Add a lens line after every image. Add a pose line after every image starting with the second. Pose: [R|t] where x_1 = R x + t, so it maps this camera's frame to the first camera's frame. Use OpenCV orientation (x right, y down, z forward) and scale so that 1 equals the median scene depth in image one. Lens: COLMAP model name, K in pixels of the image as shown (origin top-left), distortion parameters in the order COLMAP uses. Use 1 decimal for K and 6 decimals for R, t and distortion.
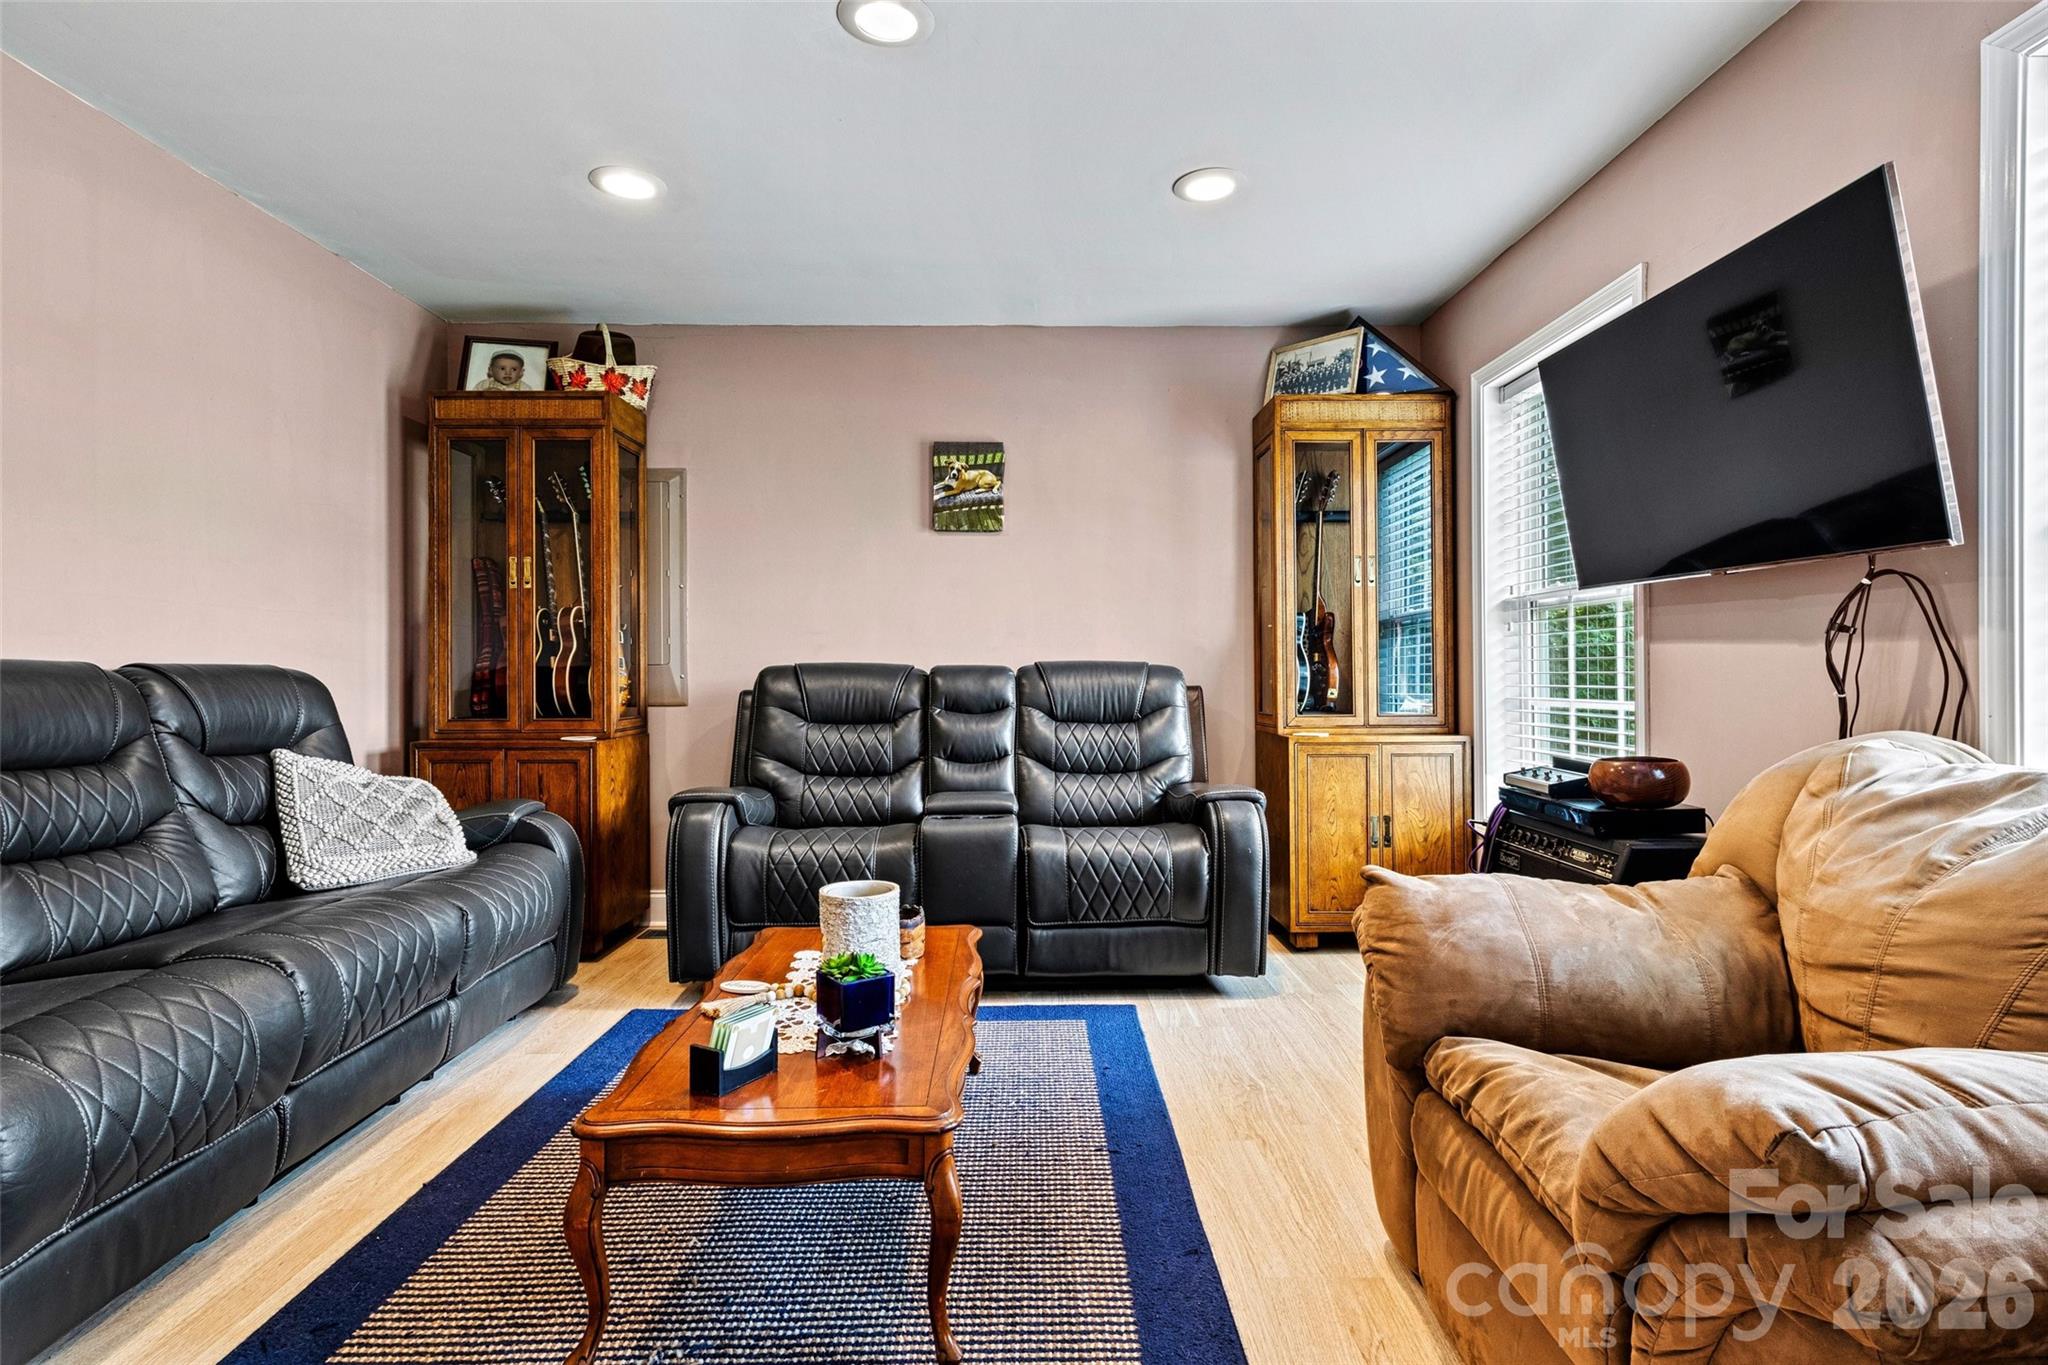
lens RADIAL K [[1040.3, 0, 1021.1], [0, 1040.3, 675.0], [0, 0, 1]] dist [0.025999, -0.000885]
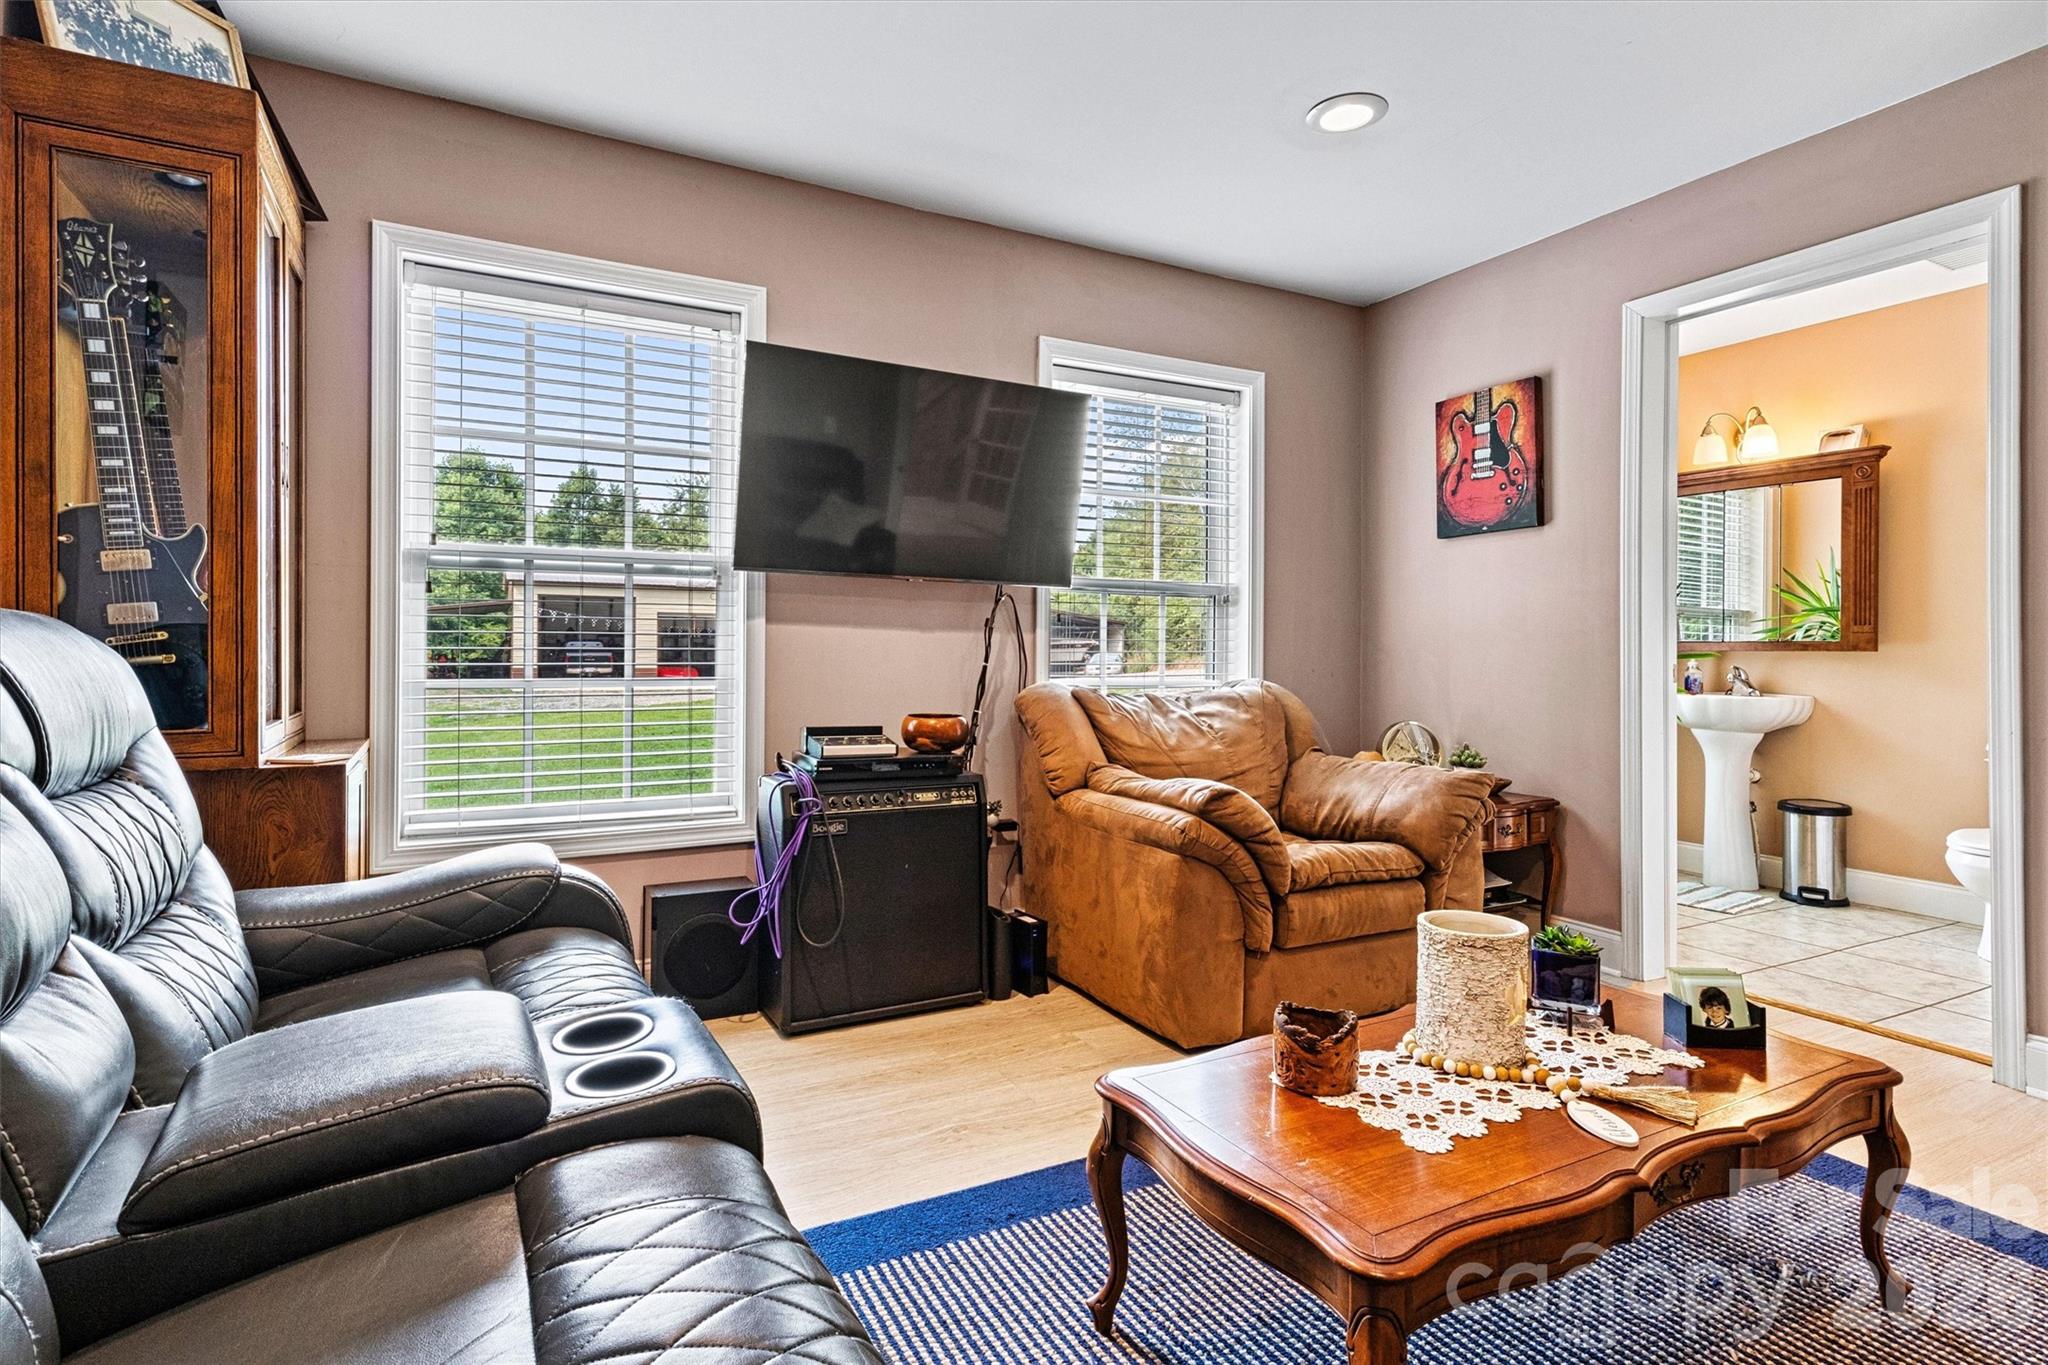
lens RADIAL K [[1040.3, 0, 1017.4], [0, 1040.3, 668.4], [0, 0, 1]] dist [0.025999, -0.000885]
pose [[-0.464828, -0.005728, 0.885383, -0.534989], [0.005318, 0.999943, 0.009262, 0.008849], [-0.885385, 0.009014, -0.464771, 1.304870]]
